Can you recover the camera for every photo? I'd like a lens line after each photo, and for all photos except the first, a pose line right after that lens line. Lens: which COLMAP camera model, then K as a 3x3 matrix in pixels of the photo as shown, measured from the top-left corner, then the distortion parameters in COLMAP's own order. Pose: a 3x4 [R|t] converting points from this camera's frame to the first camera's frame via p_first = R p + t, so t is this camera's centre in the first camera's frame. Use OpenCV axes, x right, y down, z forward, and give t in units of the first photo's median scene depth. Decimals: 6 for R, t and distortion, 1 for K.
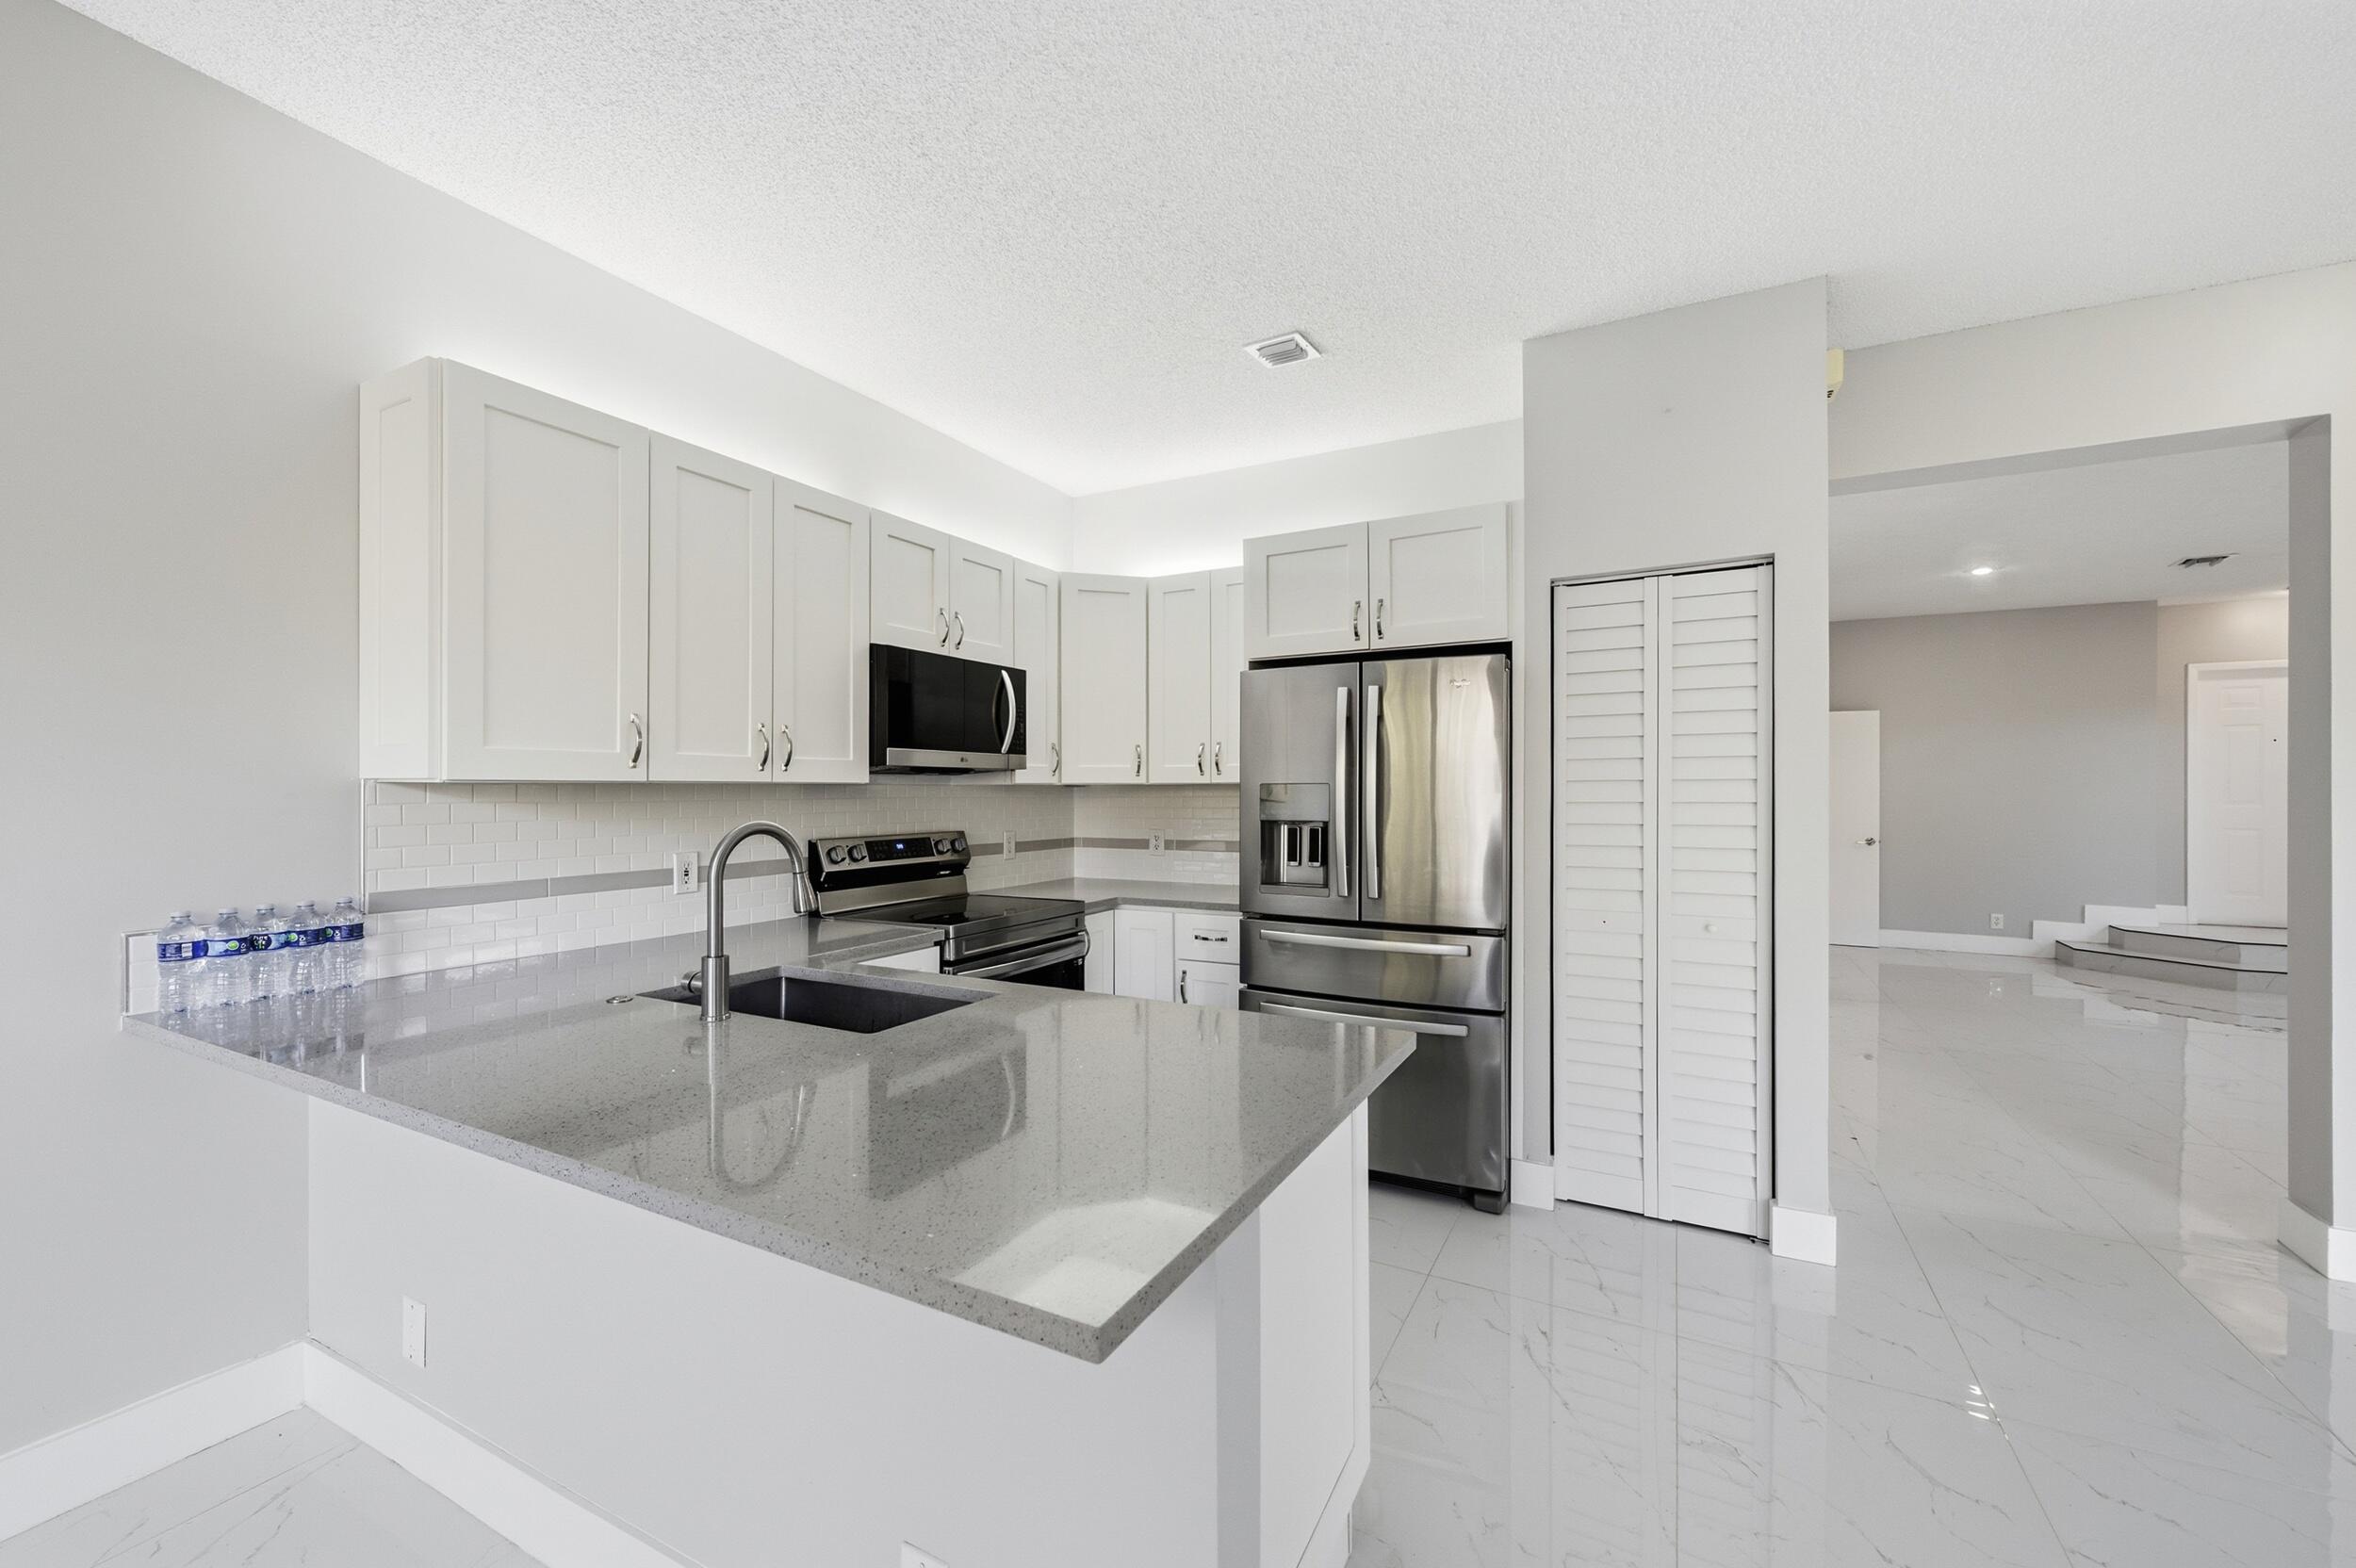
lens RADIAL K [[945.4, 0, 1169.6], [0, 945.4, 791.4], [0, 0, 1]] dist [-0.000383, -0.000249]
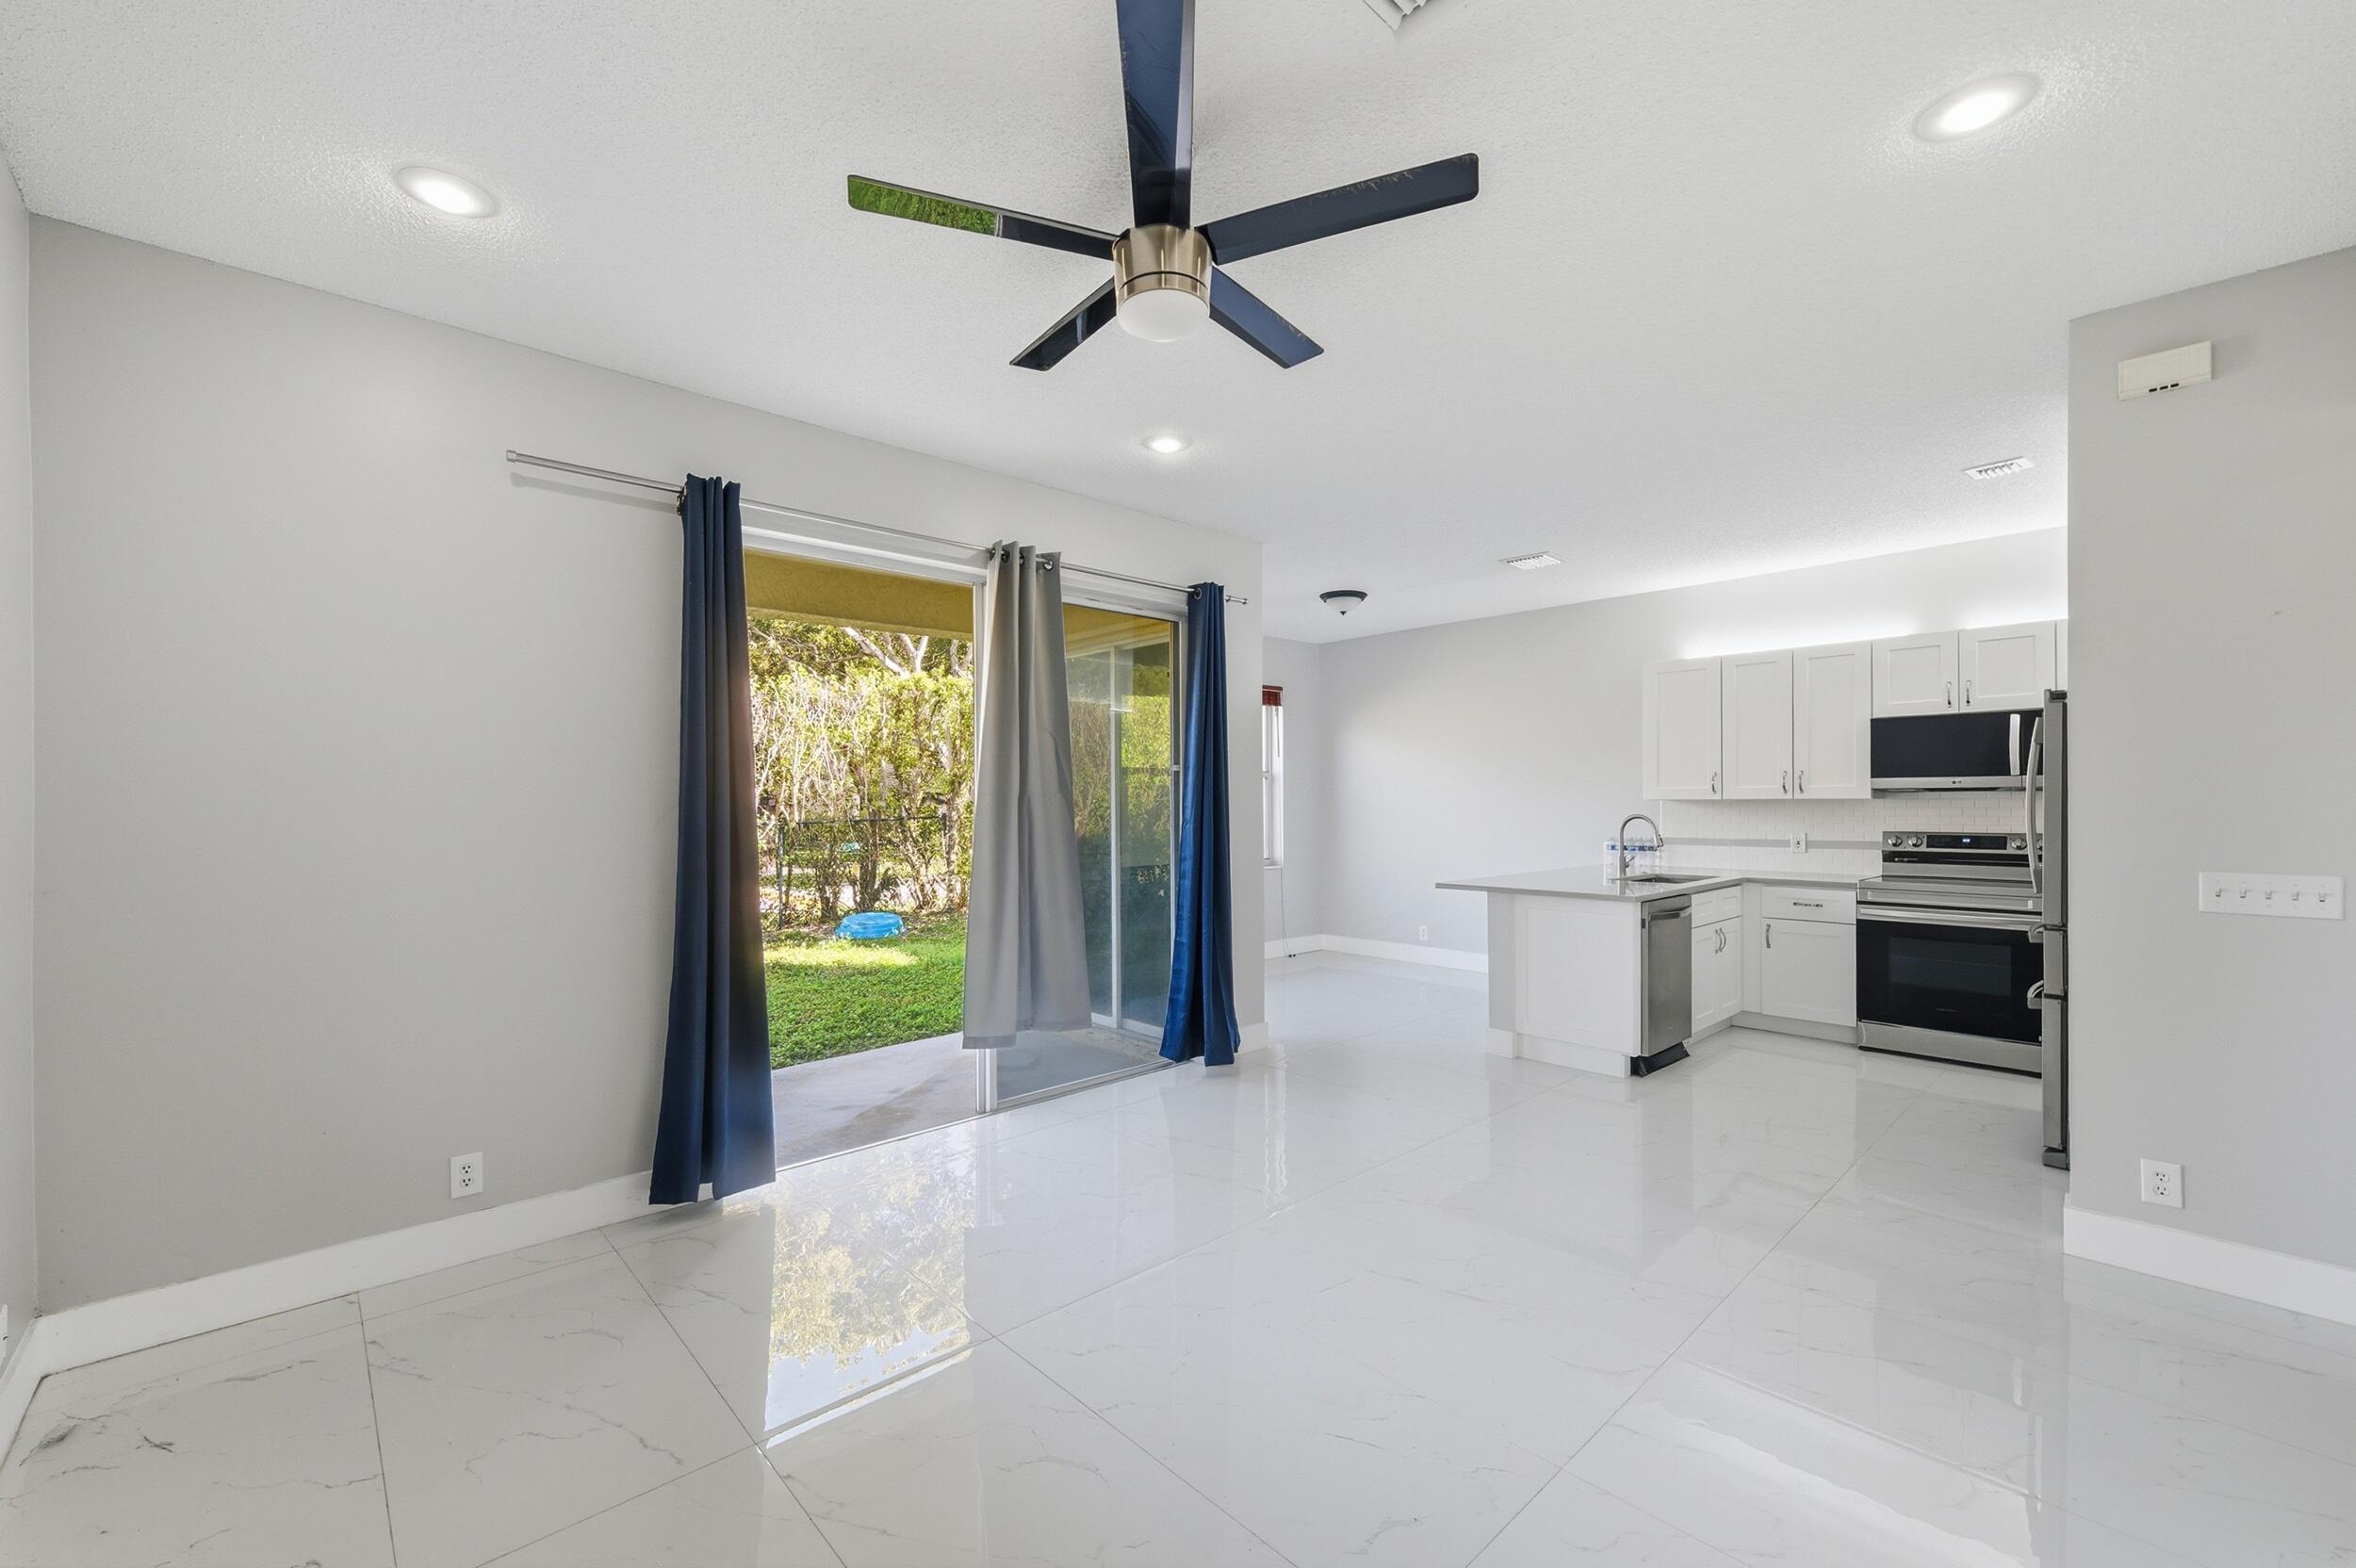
lens RADIAL K [[965.2, 0, 1139.3], [0, 965.2, 802.1], [0, 0, 1]] dist [0.000626, -0.000038]
pose [[-0.346595, 0.003444, -0.938009, 1.785802], [0.003592, 0.999991, 0.002344, -0.011208], [0.938008, -0.002557, -0.346604, 0.349660]]
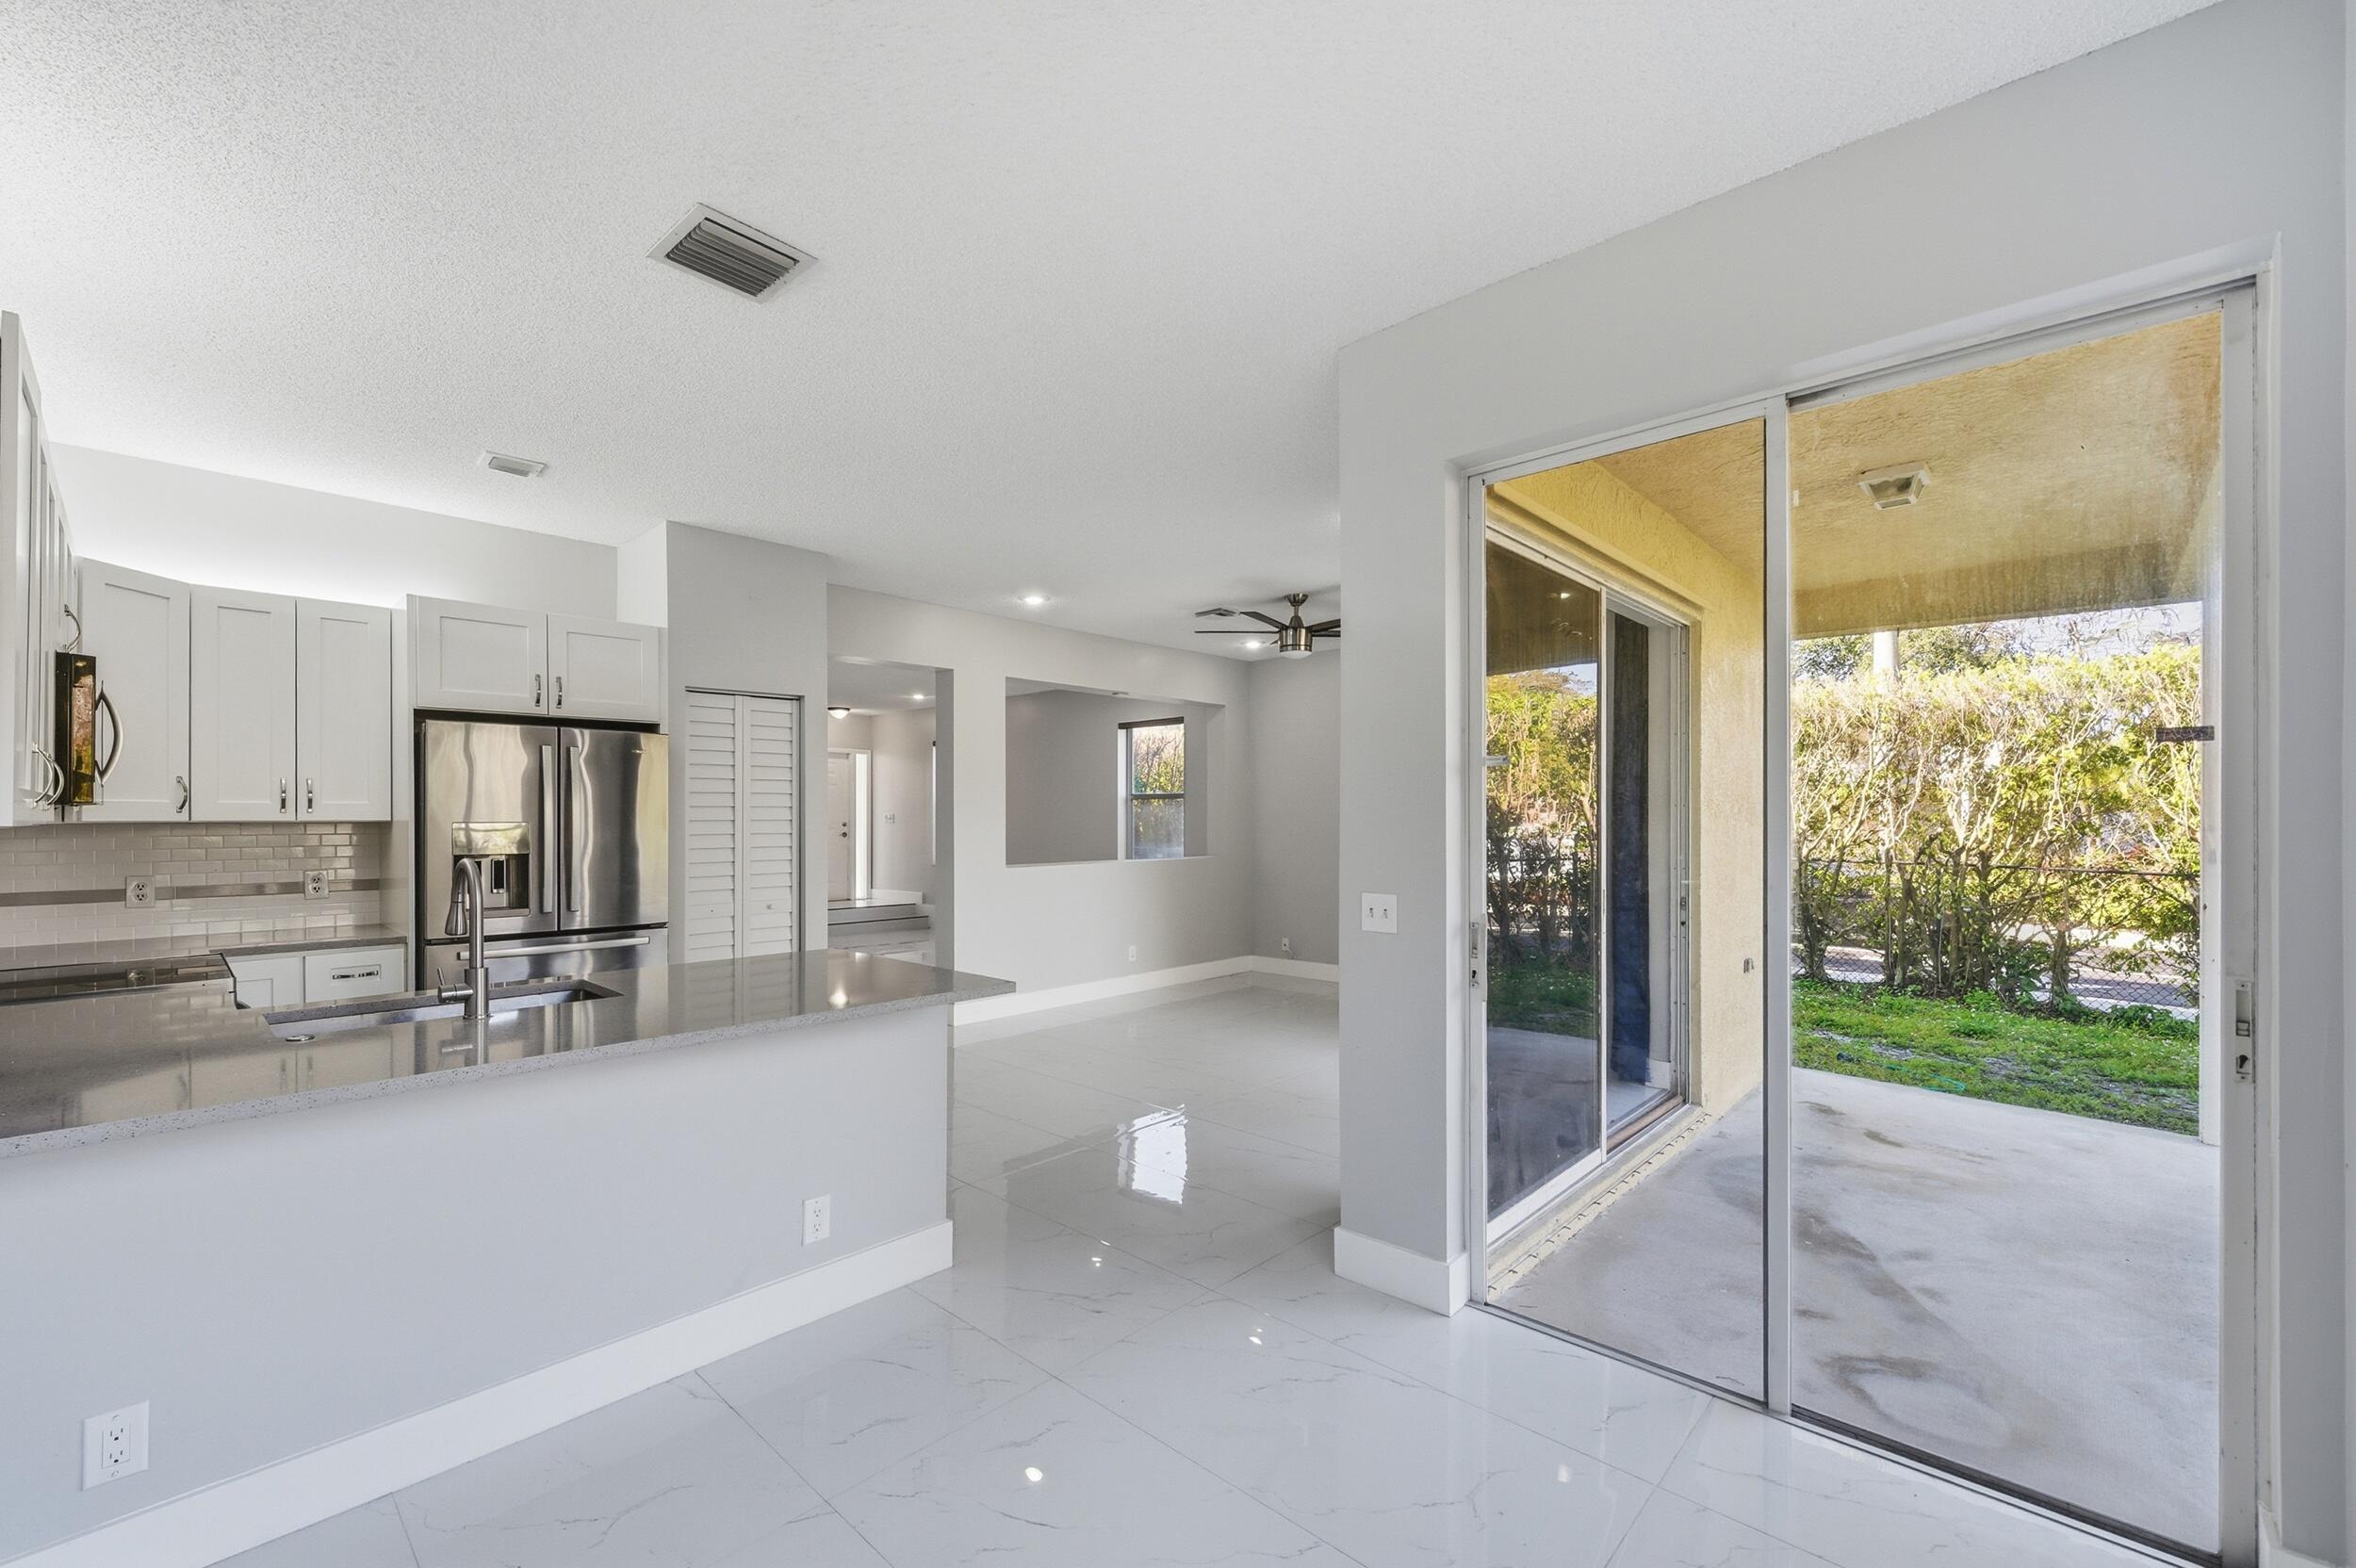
lens RADIAL K [[952.2, 0, 1126.6], [0, 952.2, 821.8], [0, 0, 1]] dist [0.032132, -0.012361]
pose [[0.288635, -0.002063, 0.957437, -0.834026], [0.002700, 0.999995, 0.001340, -0.009255], [-0.957435, 0.002198, 0.288639, -0.108389]]
